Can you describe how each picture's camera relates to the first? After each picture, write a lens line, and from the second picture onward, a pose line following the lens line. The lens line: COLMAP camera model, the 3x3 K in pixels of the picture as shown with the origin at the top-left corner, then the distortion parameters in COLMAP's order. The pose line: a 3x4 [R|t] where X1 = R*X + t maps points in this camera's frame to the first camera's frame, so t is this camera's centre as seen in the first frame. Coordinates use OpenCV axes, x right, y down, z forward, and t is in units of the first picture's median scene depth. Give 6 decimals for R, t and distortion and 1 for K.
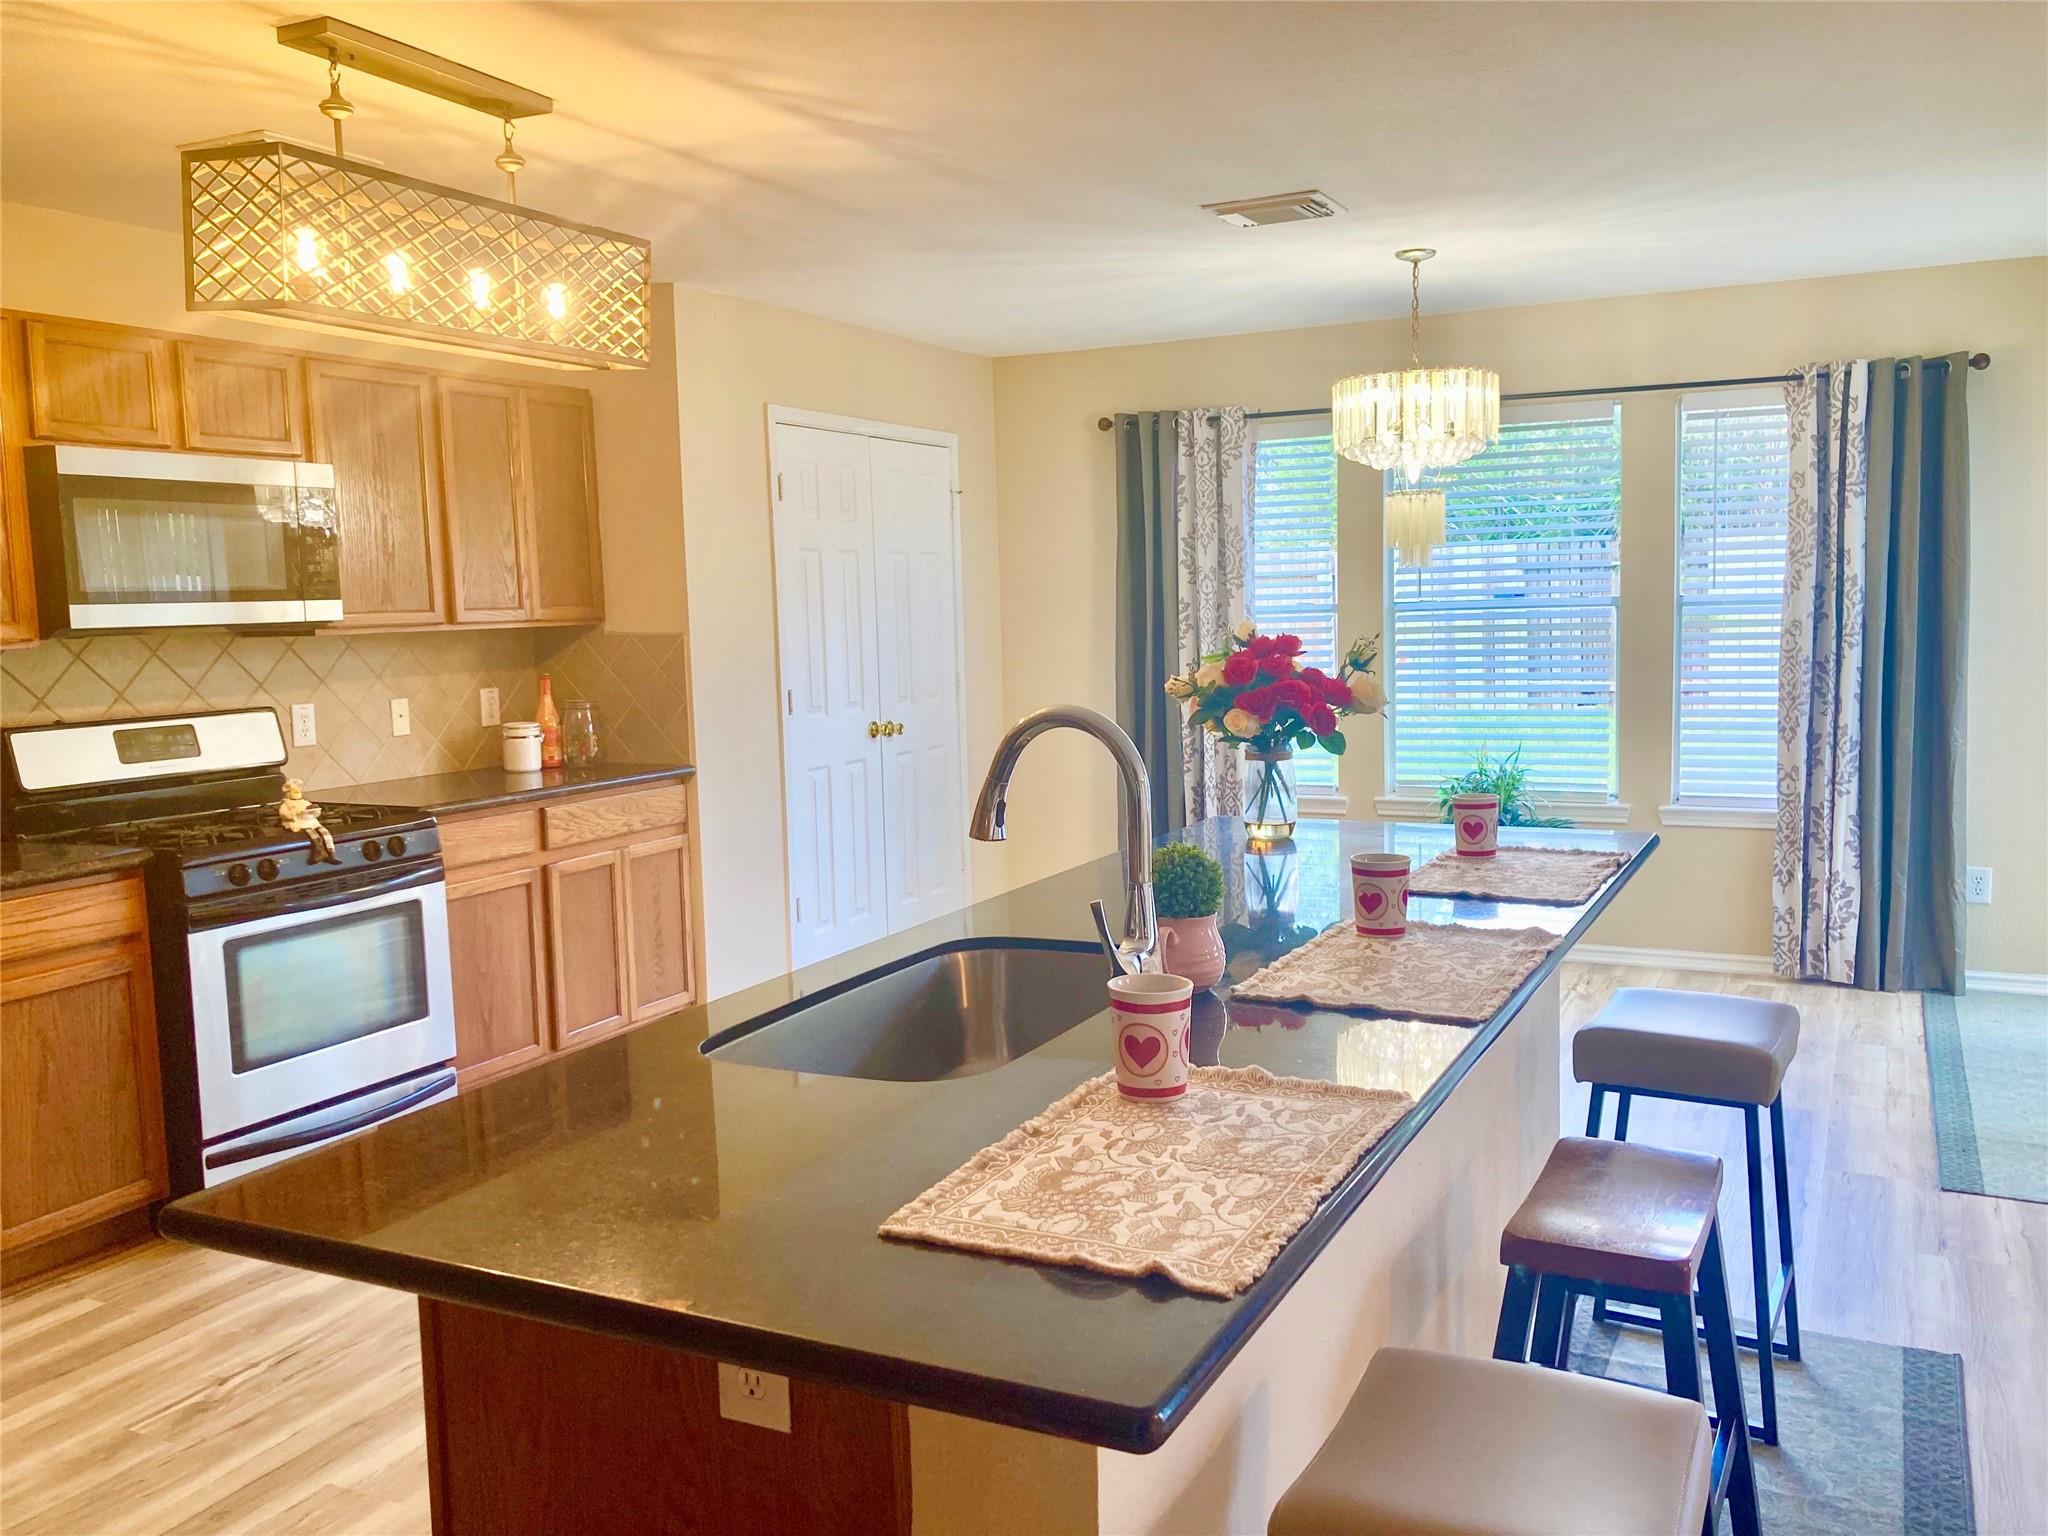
lens RADIAL K [[1656.0, 0, 1065.0], [0, 1656.0, 757.7], [0, 0, 1]] dist [0.011610, -0.001379]
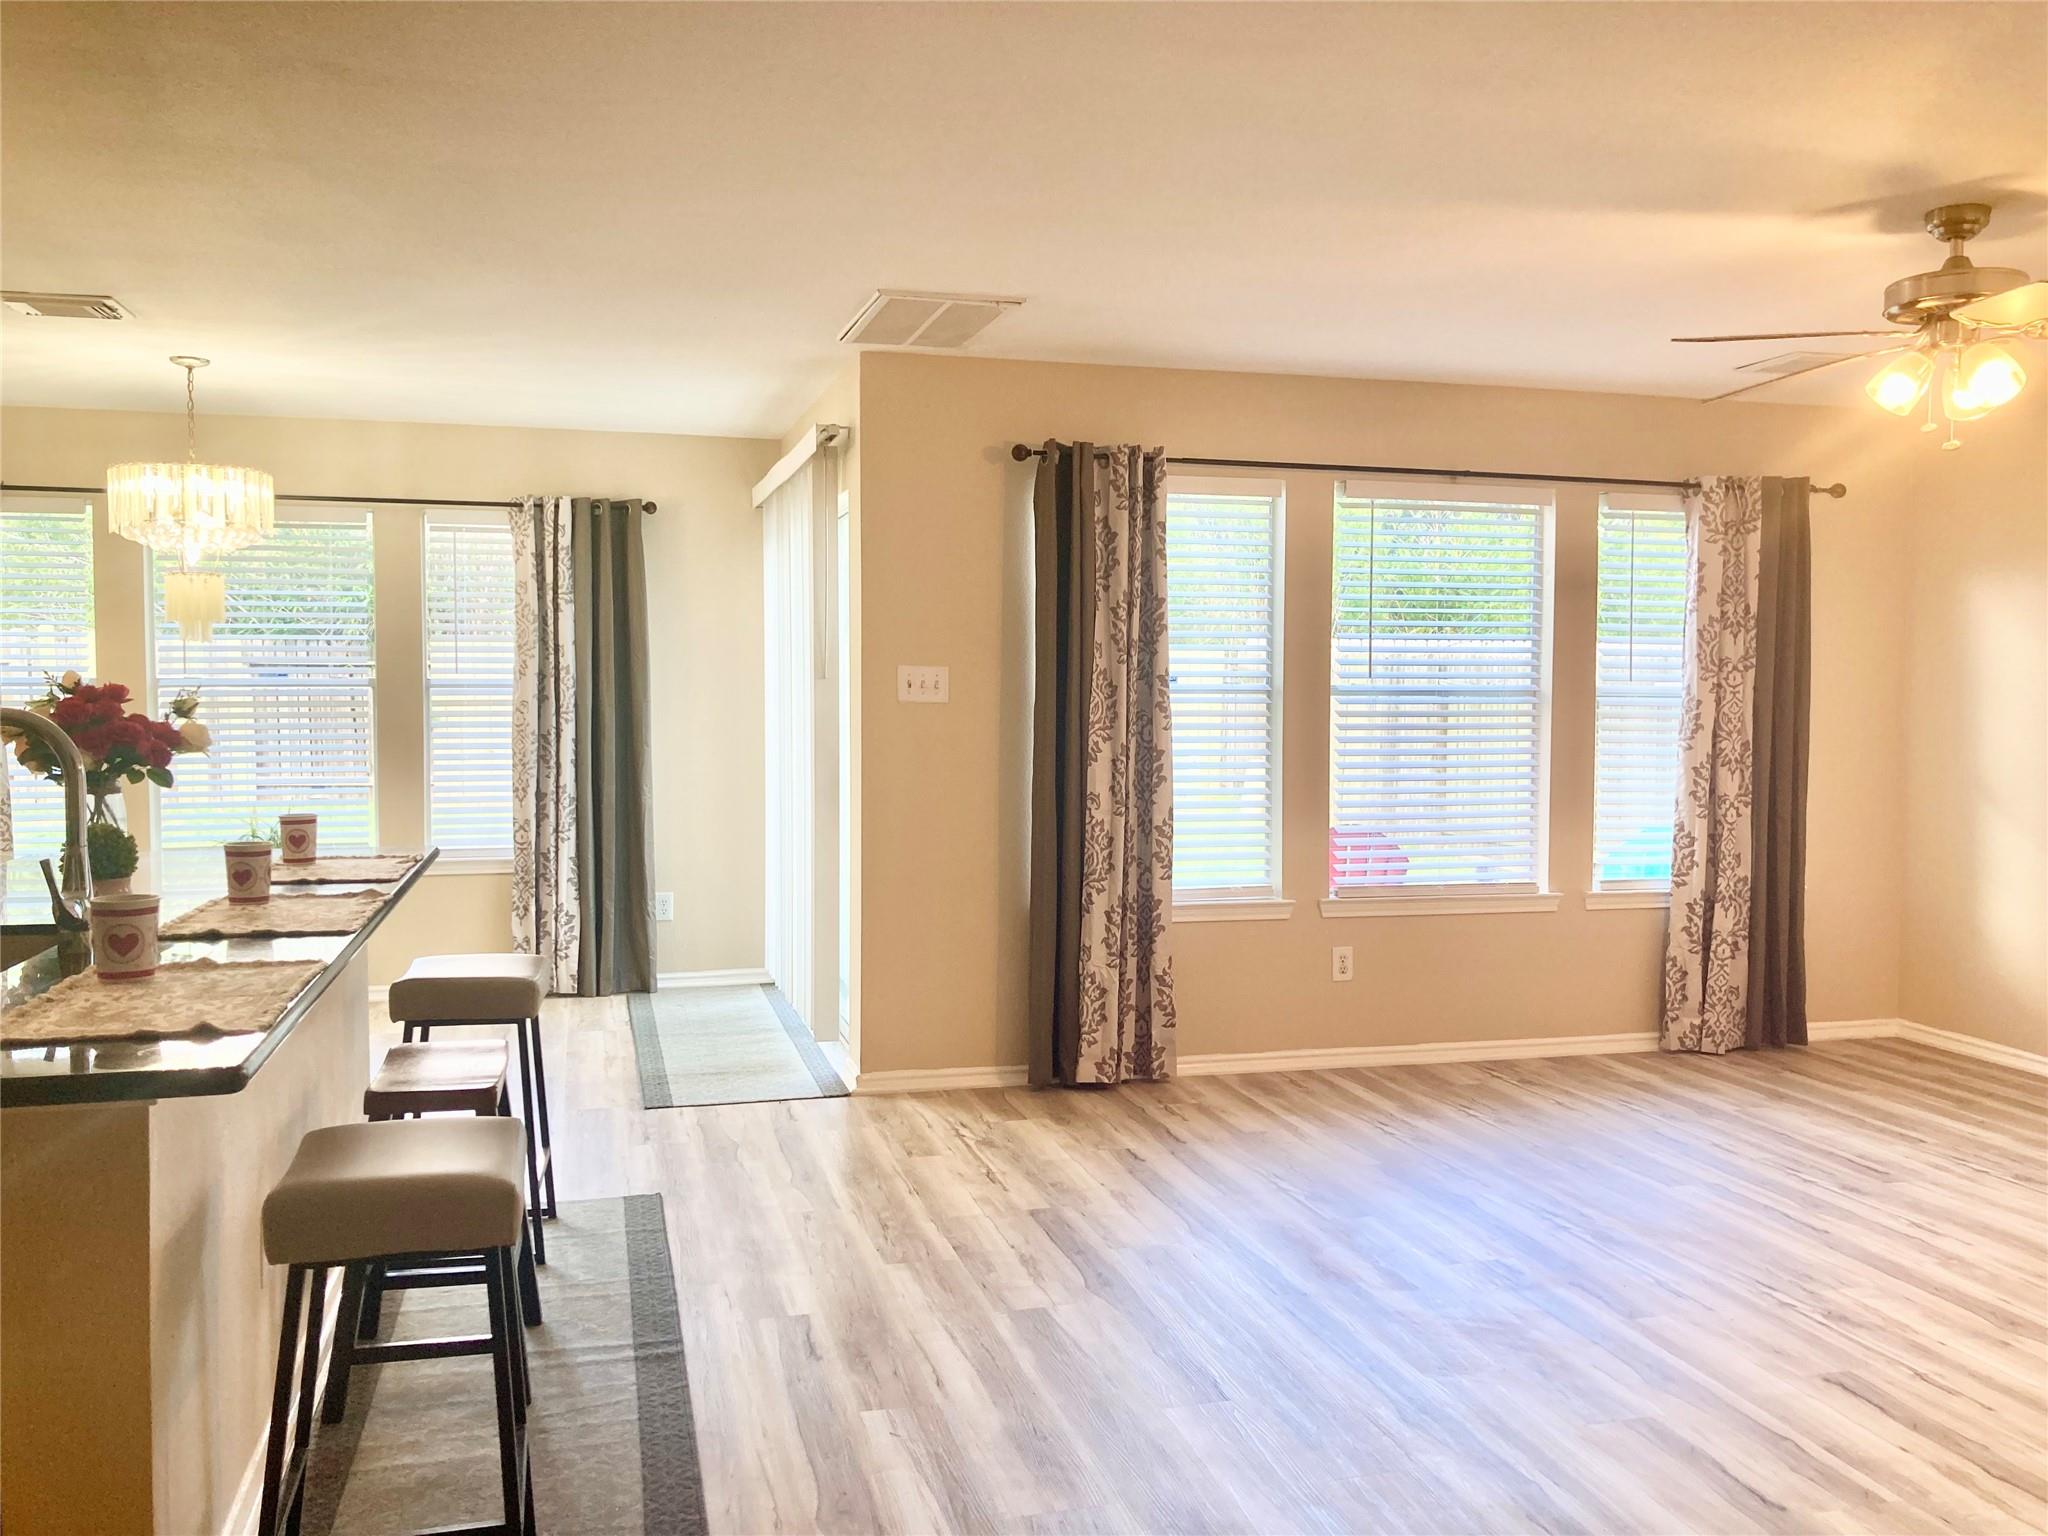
lens RADIAL K [[1656.0, 0, 1017.9], [0, 1656.0, 767.1], [0, 0, 1]] dist [0.011610, -0.001379]
pose [[0.755578, -0.004481, 0.655044, -0.090738], [0.043865, 0.998078, -0.043770, 0.037313], [-0.653589, 0.061805, 0.754322, -0.167743]]
